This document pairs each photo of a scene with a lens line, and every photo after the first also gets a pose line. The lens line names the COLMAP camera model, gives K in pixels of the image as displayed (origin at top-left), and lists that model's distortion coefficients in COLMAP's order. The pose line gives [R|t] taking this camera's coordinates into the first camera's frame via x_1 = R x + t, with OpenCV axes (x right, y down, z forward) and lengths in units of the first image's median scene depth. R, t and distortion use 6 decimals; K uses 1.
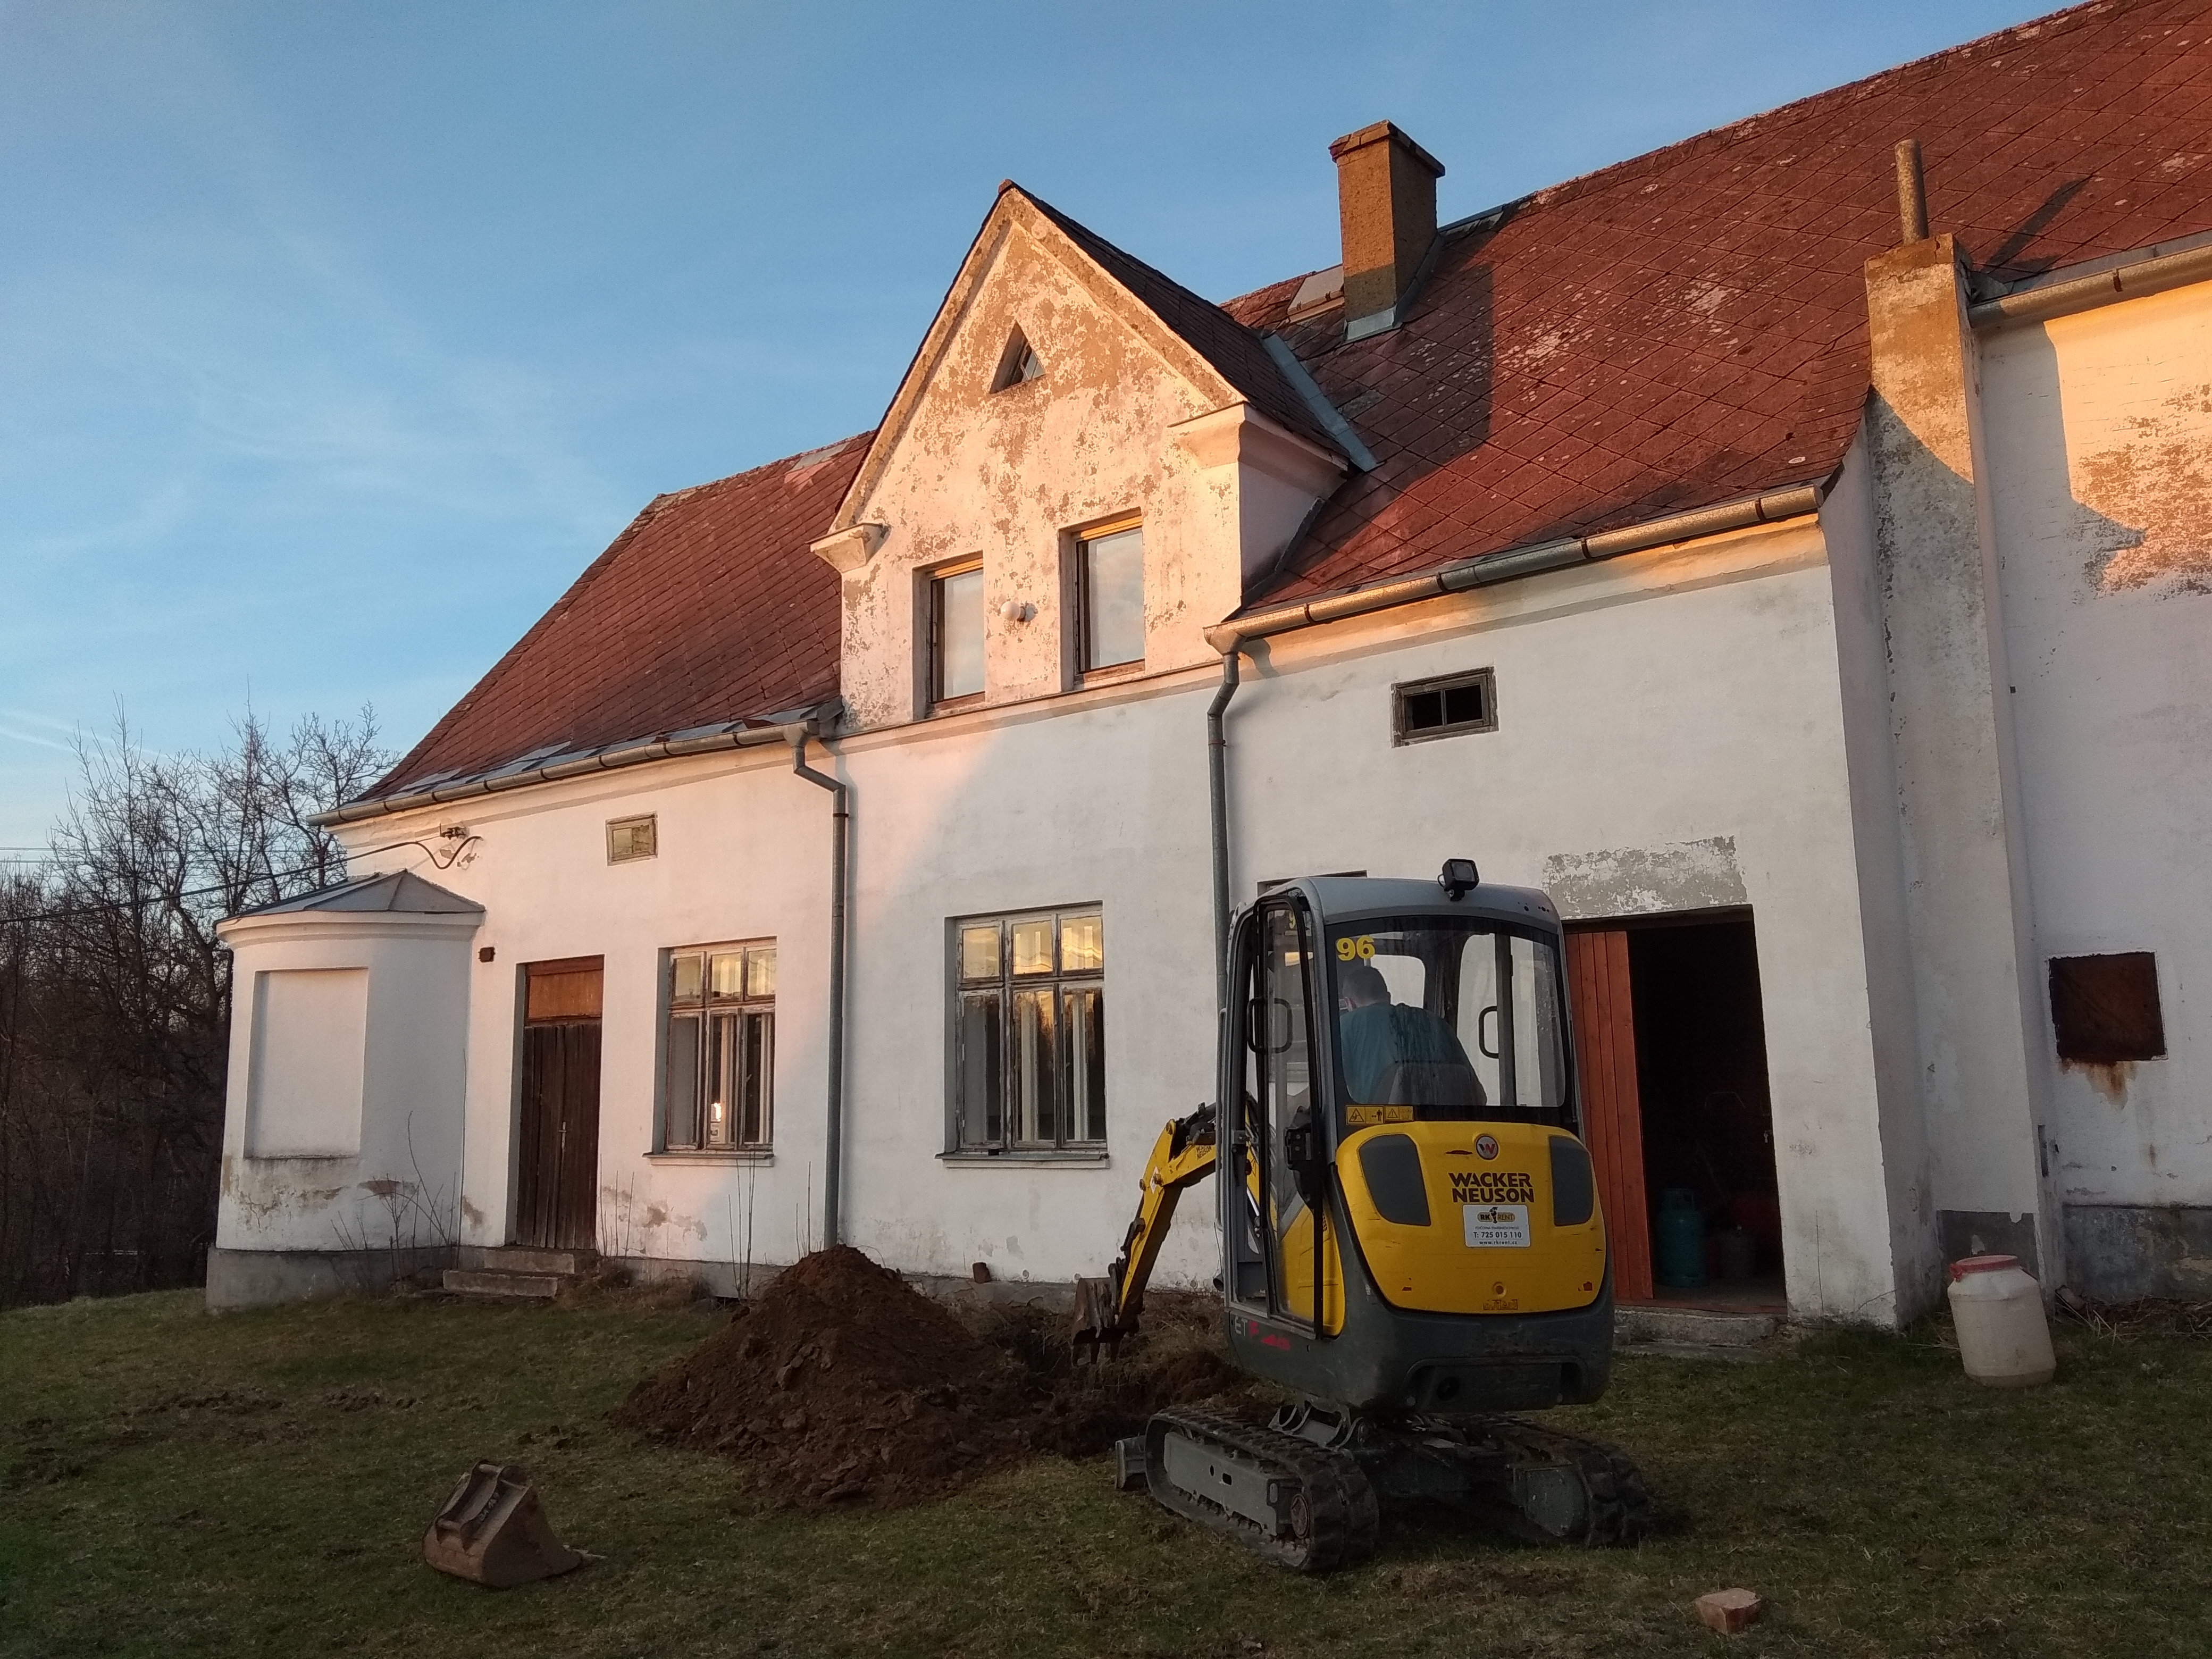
lens RADIAL K [[1827.3, 0, 1106.0], [0, 1827.3, 829.5], [0, 0, 1]] dist [0.090950, -0.228151]
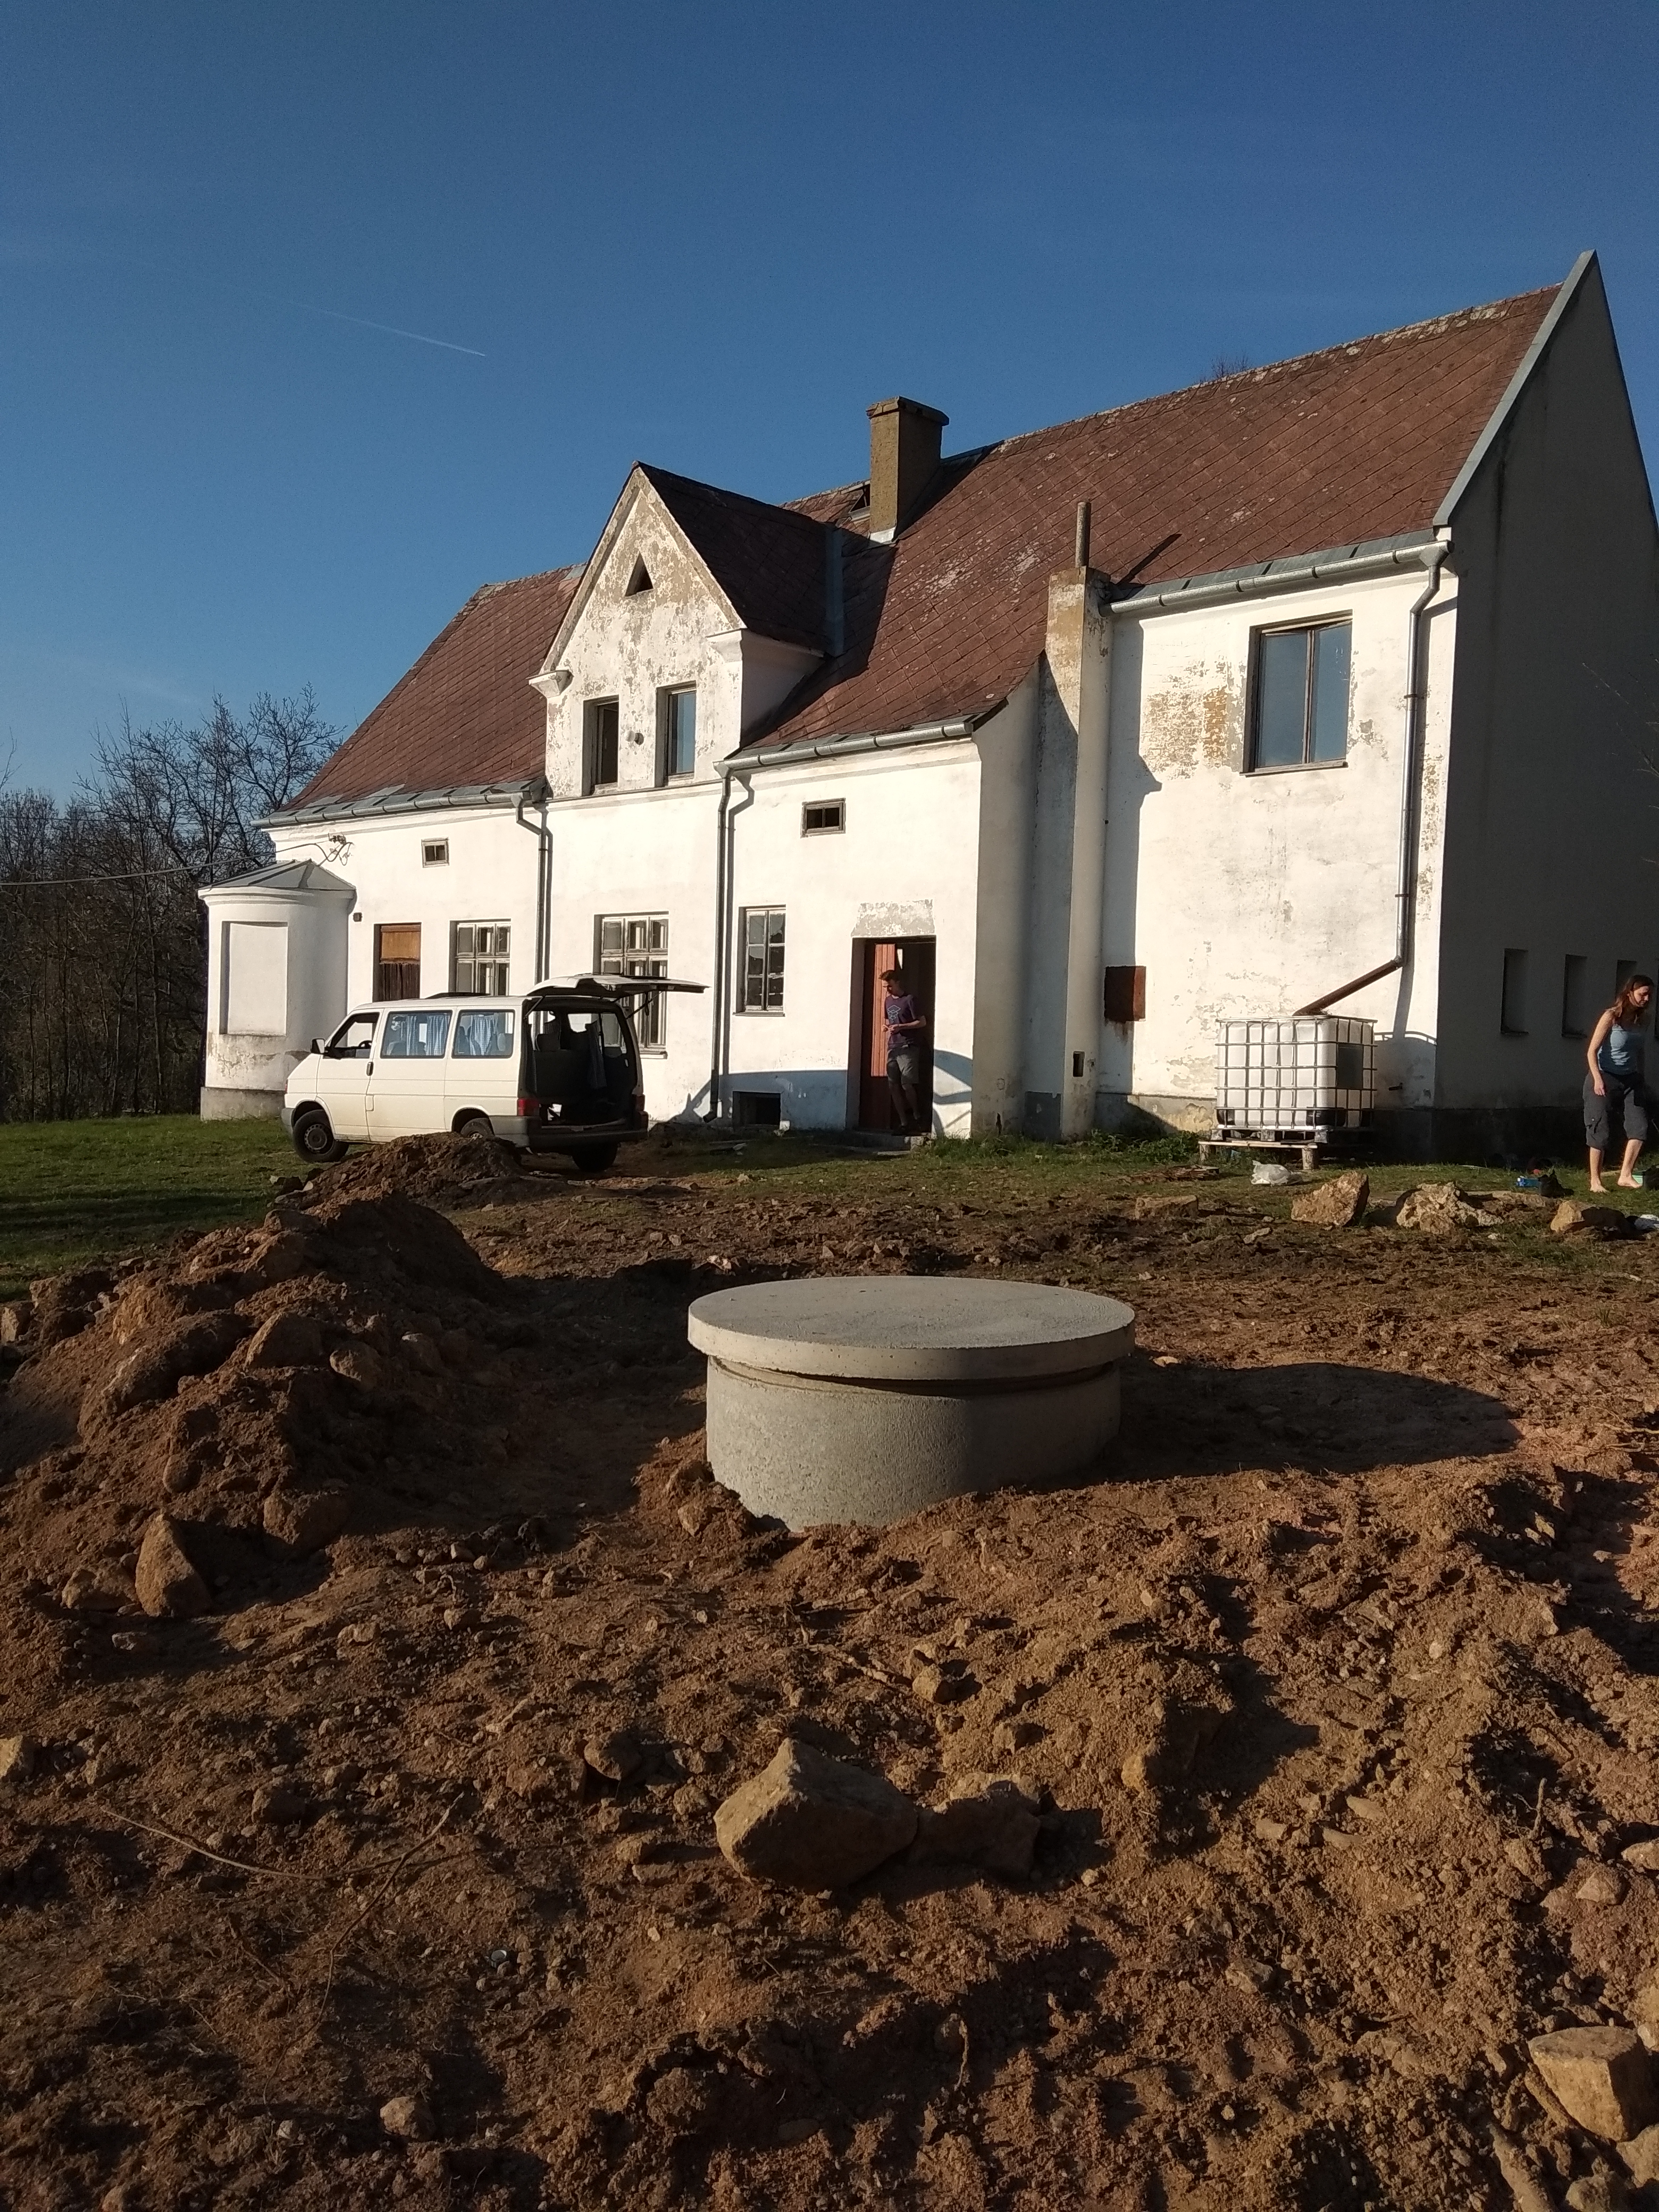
lens RADIAL K [[1827.3, 0, 829.5], [0, 1827.3, 1106.0], [0, 0, 1]] dist [0.090950, -0.228151]
pose [[0.991780, 0.045613, -0.119547, 0.333633], [-0.021890, 0.981013, 0.192702, -0.108099], [0.126067, -0.188501, 0.973948, -0.669571]]
